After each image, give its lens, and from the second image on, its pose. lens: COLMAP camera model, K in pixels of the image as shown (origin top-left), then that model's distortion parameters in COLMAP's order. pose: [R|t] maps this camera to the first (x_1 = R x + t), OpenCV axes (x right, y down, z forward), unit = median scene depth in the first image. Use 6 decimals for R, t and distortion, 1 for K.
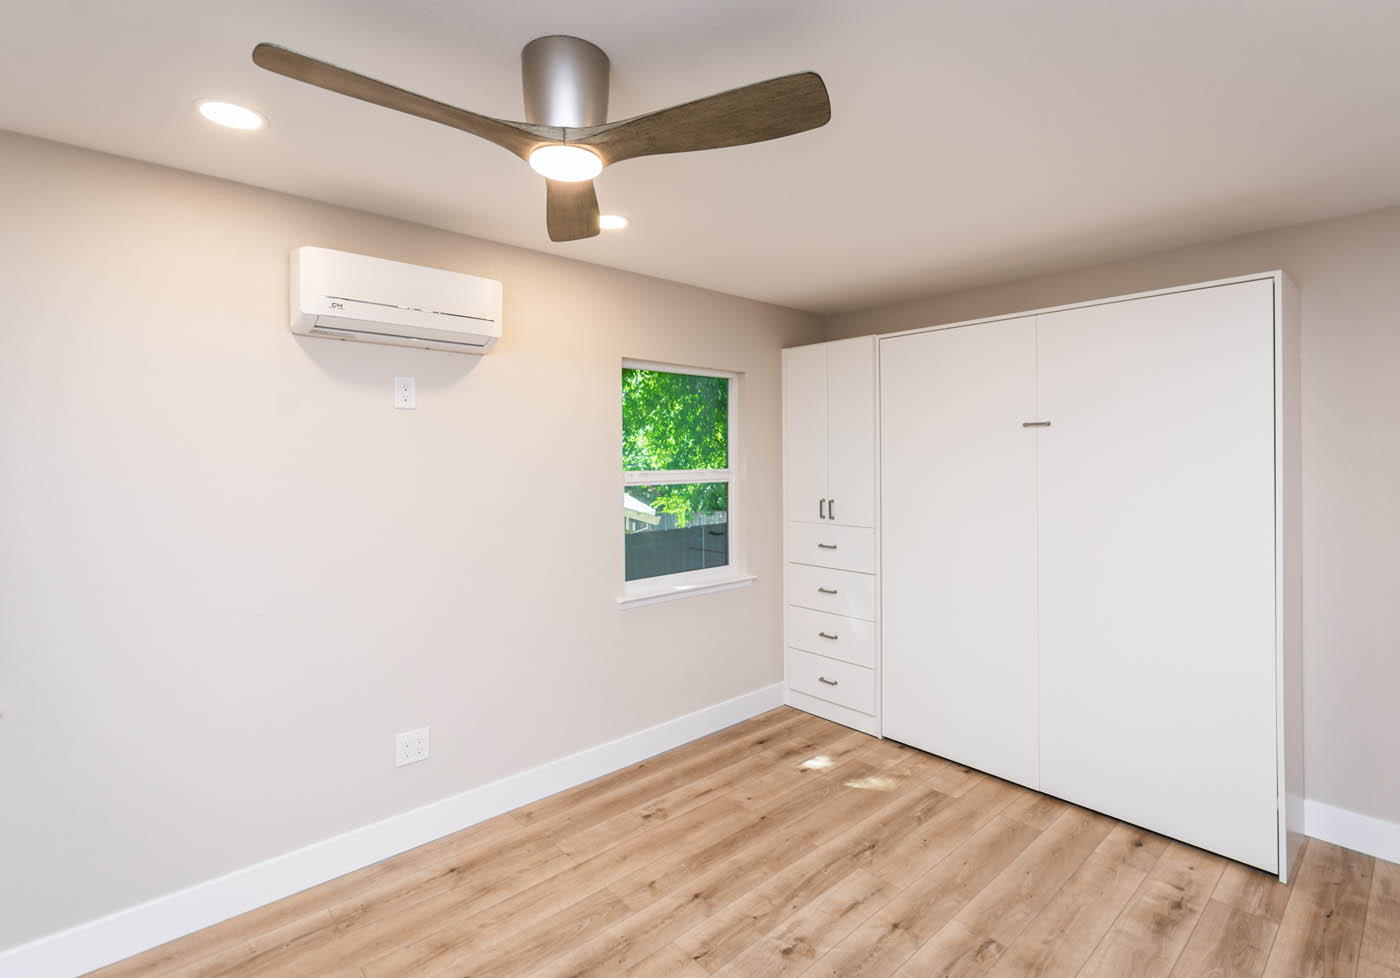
lens RADIAL K [[664.0, 0, 698.8], [0, 664.0, 461.3], [0, 0, 1]] dist [0.002800, 0.001162]
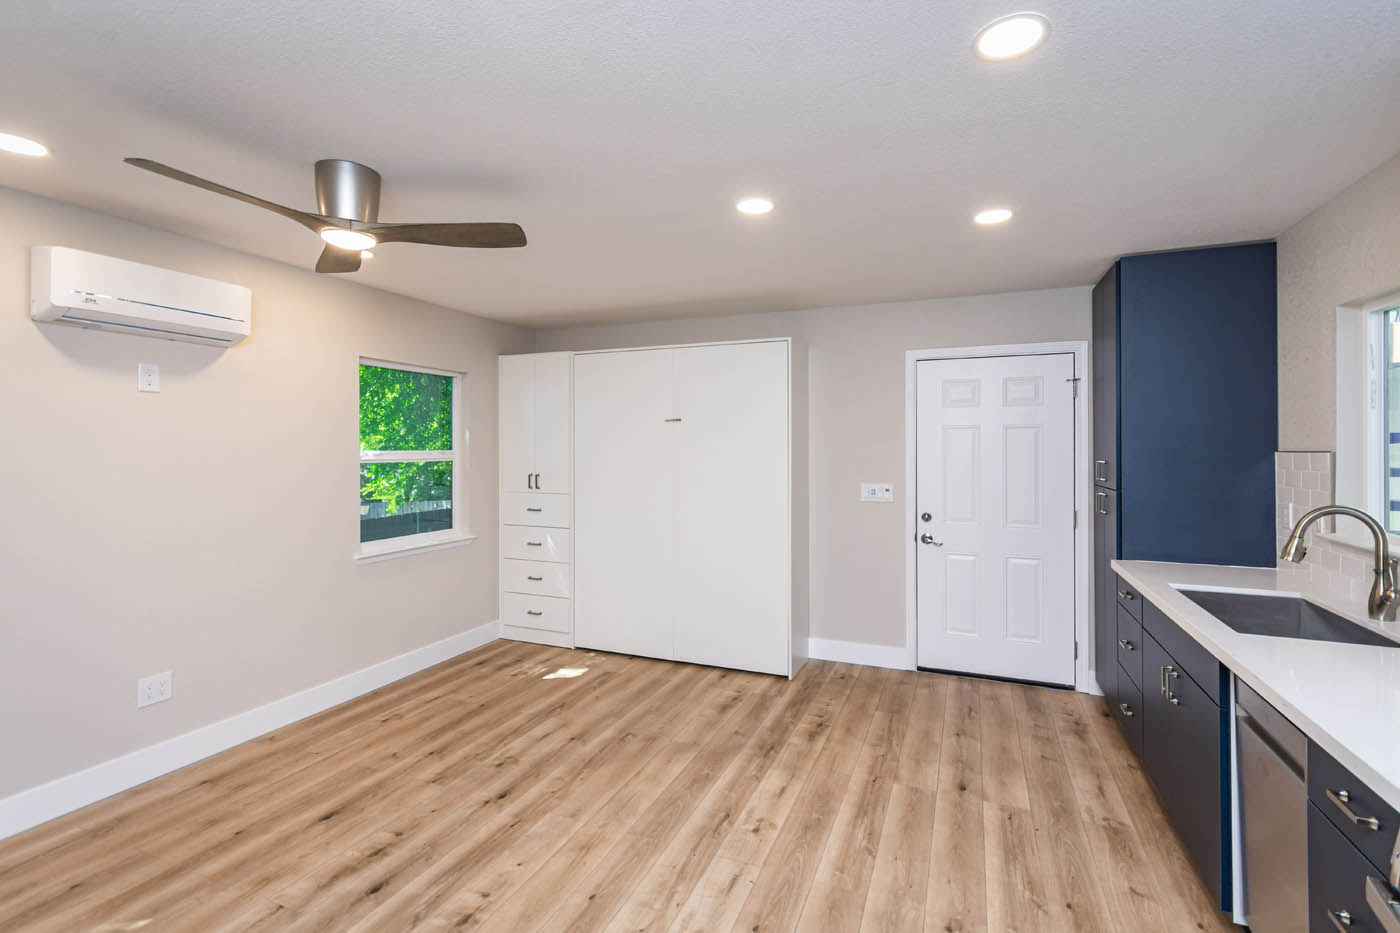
lens RADIAL K [[630.0, 0, 713.0], [0, 630.0, 449.2], [0, 0, 1]] dist [0.009297, -0.002126]
pose [[0.899732, 0.005398, 0.436410, -0.047168], [-0.003479, 0.999980, -0.005196, 0.021038], [-0.436429, 0.003157, 0.899733, -0.392699]]
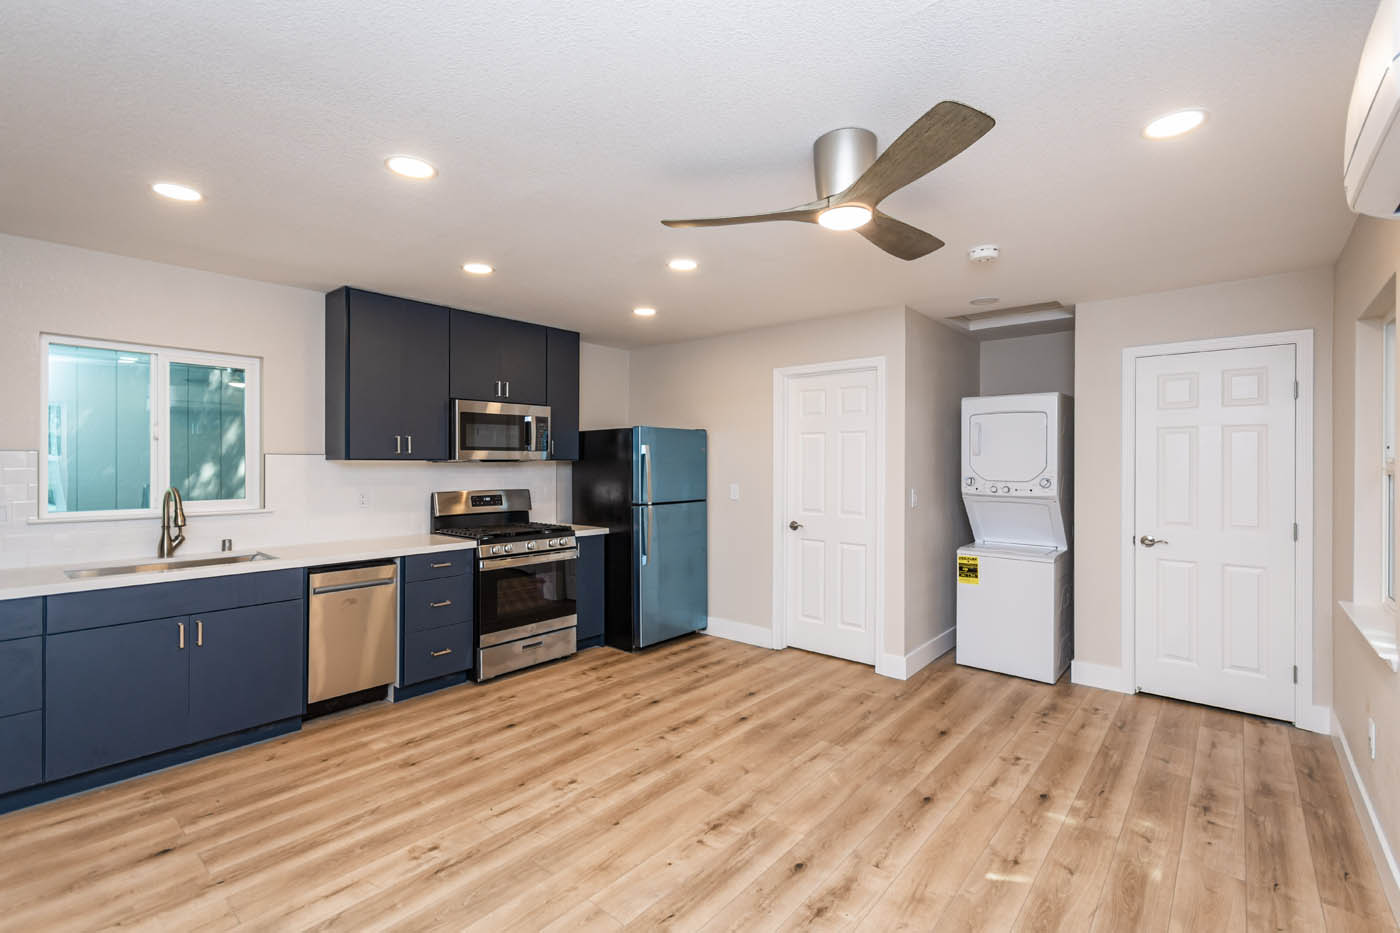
lens RADIAL K [[630.0, 0, 708.2], [0, 630.0, 462.9], [0, 0, 1]] dist [0.009297, -0.002126]
pose [[-0.990626, 0.001687, -0.136592, 0.156742], [0.000656, 0.999971, 0.007598, 0.030599], [0.136601, 0.007438, -0.990598, 1.333766]]
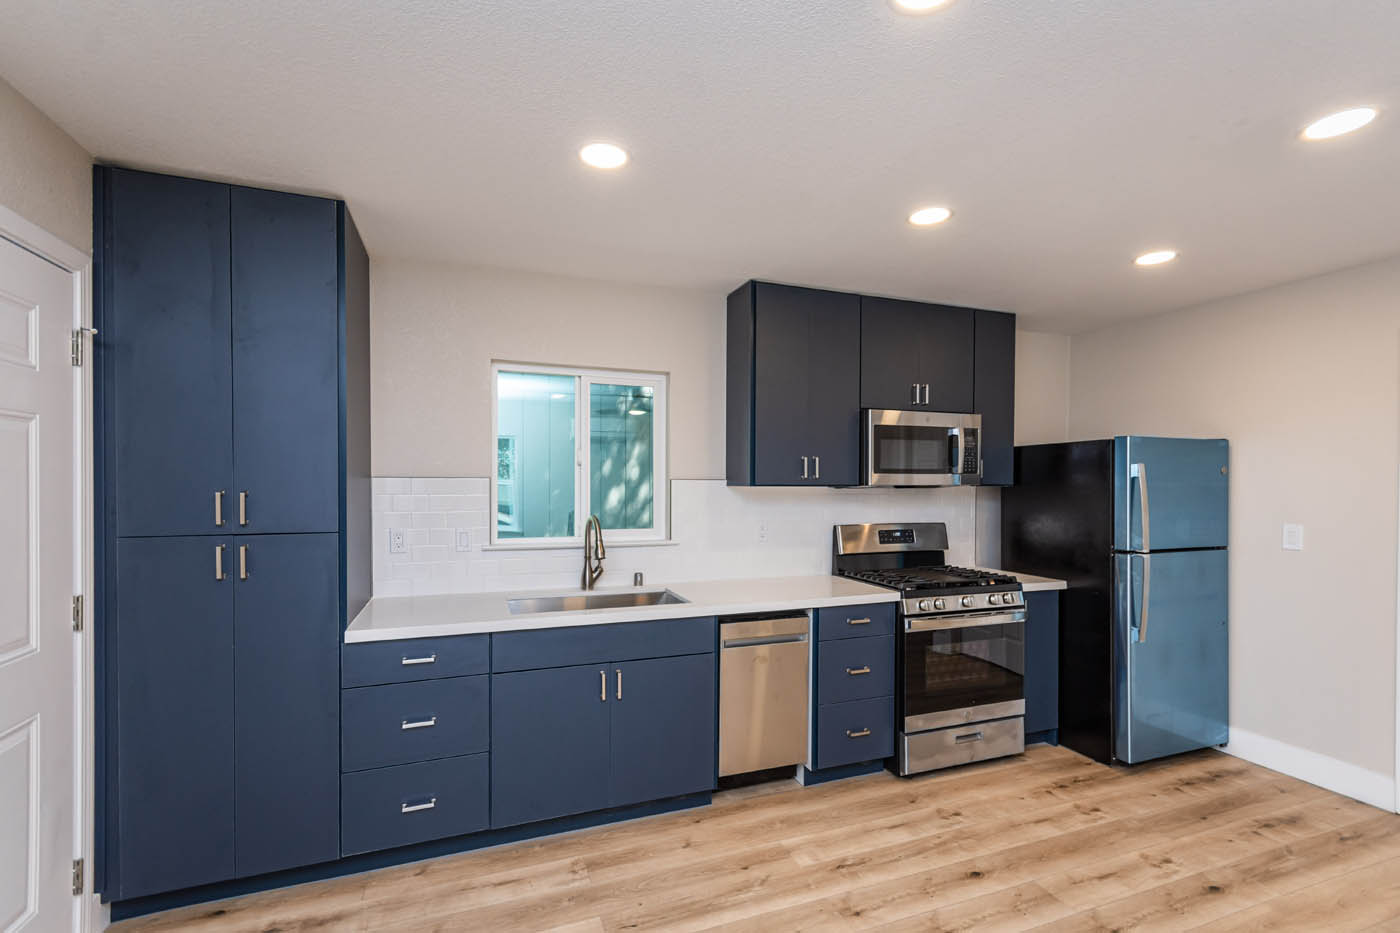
lens RADIAL K [[630.0, 0, 705.2], [0, 630.0, 487.2], [0, 0, 1]] dist [0.009297, -0.002126]
pose [[-0.931334, -0.001874, 0.364162, 0.412141], [0.002742, 0.999922, 0.012159, 0.020991], [-0.364157, 0.012323, -0.931256, 0.966361]]
